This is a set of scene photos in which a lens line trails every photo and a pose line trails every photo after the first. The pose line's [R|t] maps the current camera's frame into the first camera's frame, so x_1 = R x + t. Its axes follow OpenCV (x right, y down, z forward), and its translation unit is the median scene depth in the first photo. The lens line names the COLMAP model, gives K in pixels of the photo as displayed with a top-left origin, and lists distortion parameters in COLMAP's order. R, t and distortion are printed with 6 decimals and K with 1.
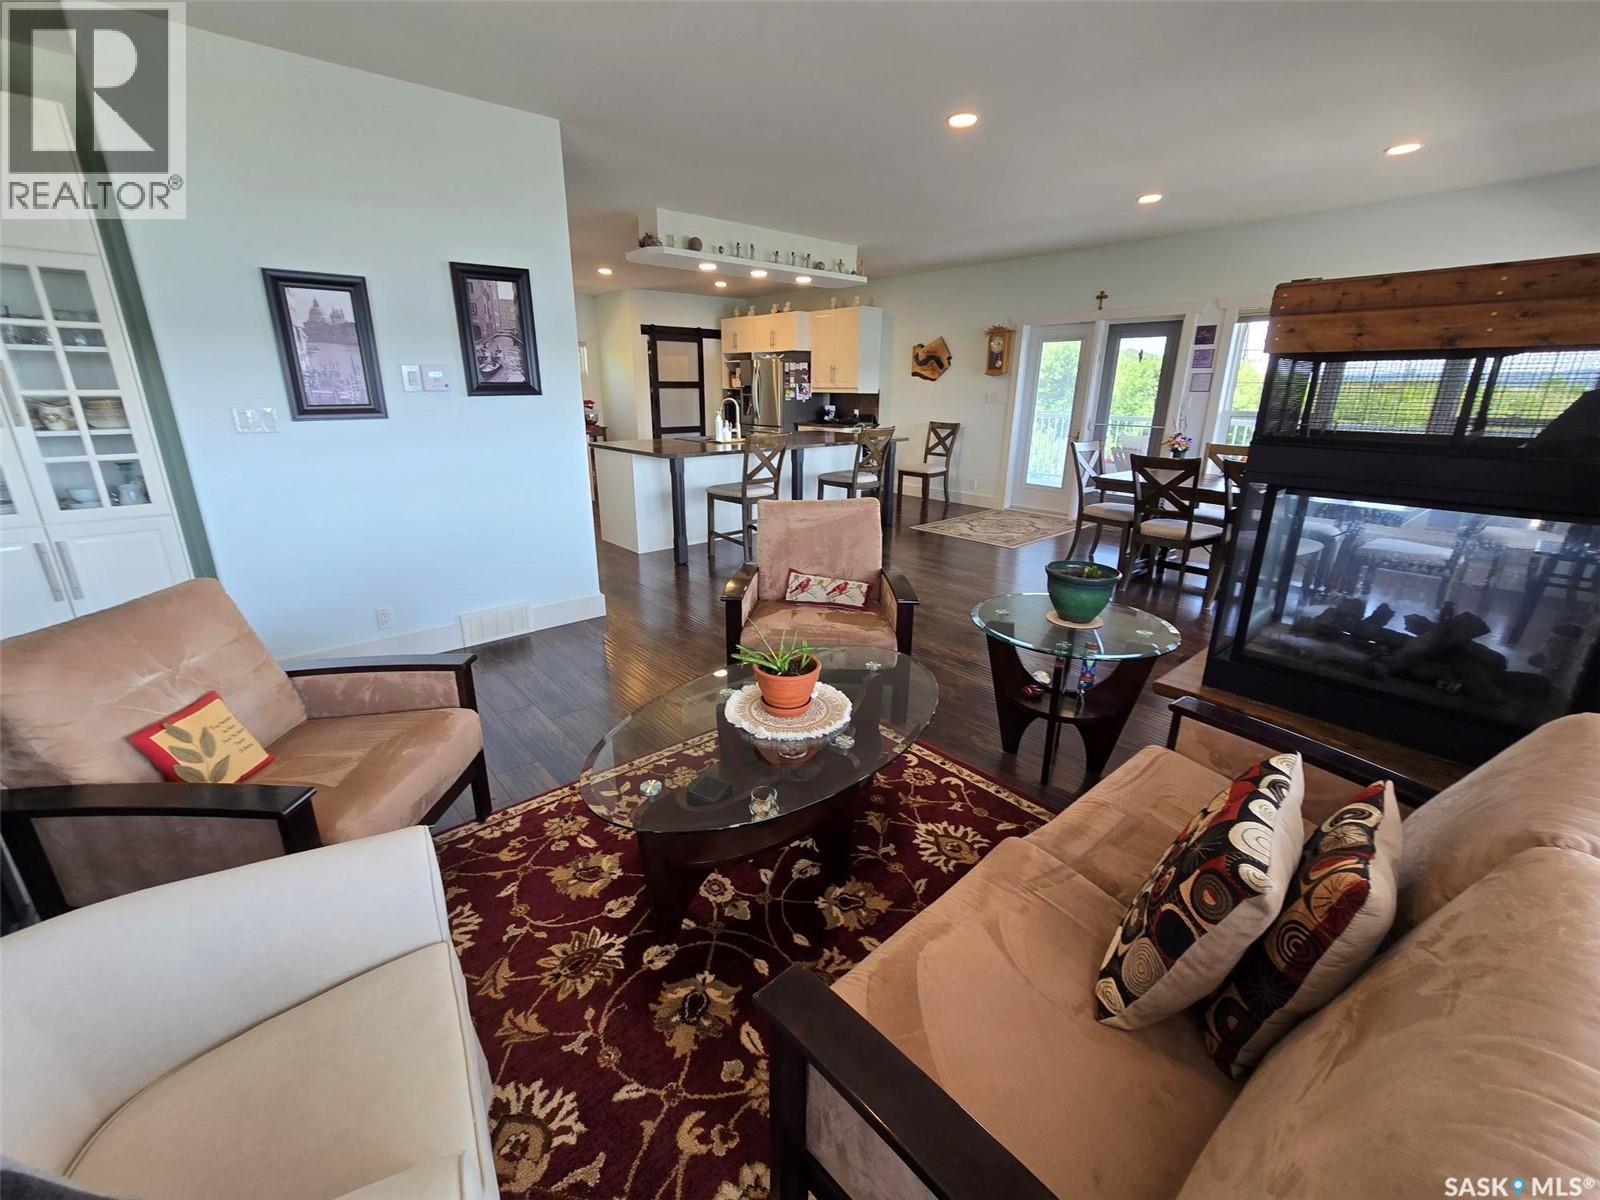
lens RADIAL K [[661.2, 0, 791.5], [0, 661.2, 591.8], [0, 0, 1]] dist [-0.002263, 0.001415]
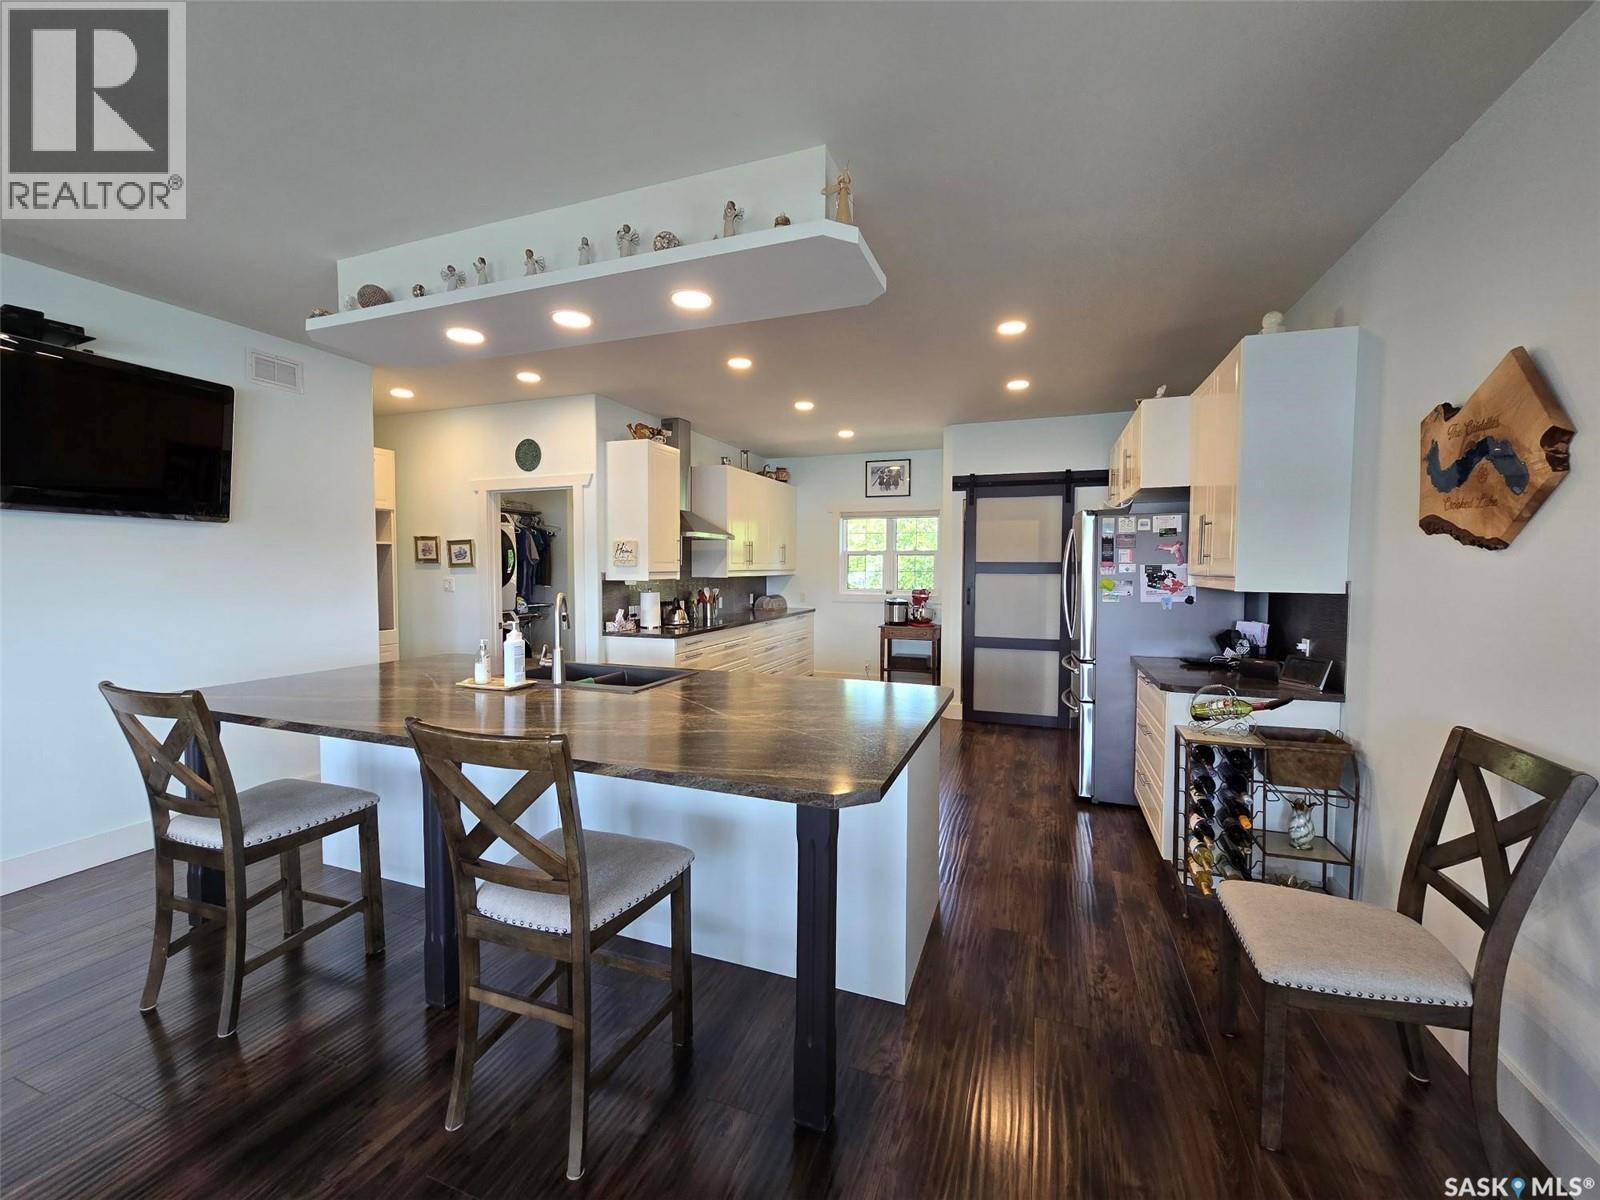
lens RADIAL K [[661.2, 0, 805.3], [0, 661.2, 594.7], [0, 0, 1]] dist [-0.002263, 0.001415]
pose [[0.499194, 0.035615, -0.865758, 0.259748], [-0.263404, 0.958108, -0.112464, -0.196780], [0.825484, 0.284186, 0.487663, 0.634847]]
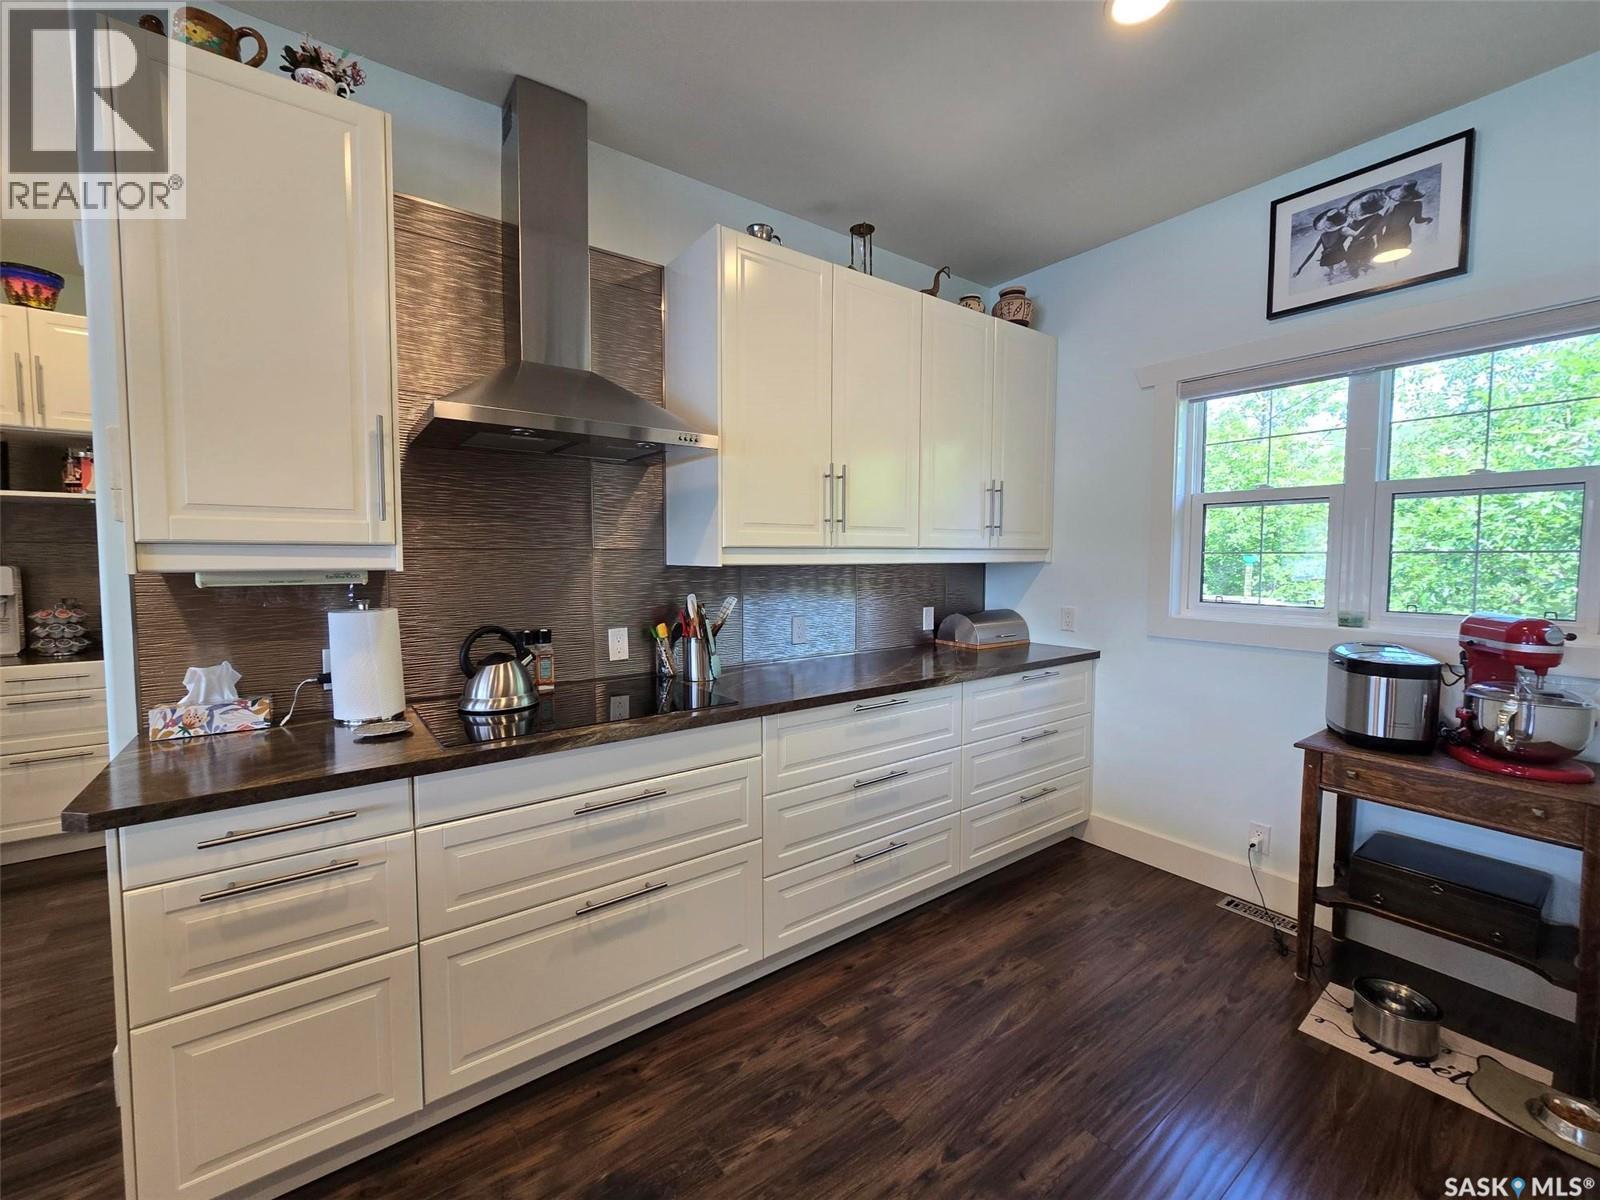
lens RADIAL K [[661.2, 0, 790.2], [0, 661.2, 592.8], [0, 0, 1]] dist [-0.002263, 0.001415]
pose [[-0.066566, 0.052252, -0.996413, -0.090716], [-0.305694, 0.949537, 0.070216, -0.272343], [0.949800, 0.309272, -0.047234, 0.893320]]
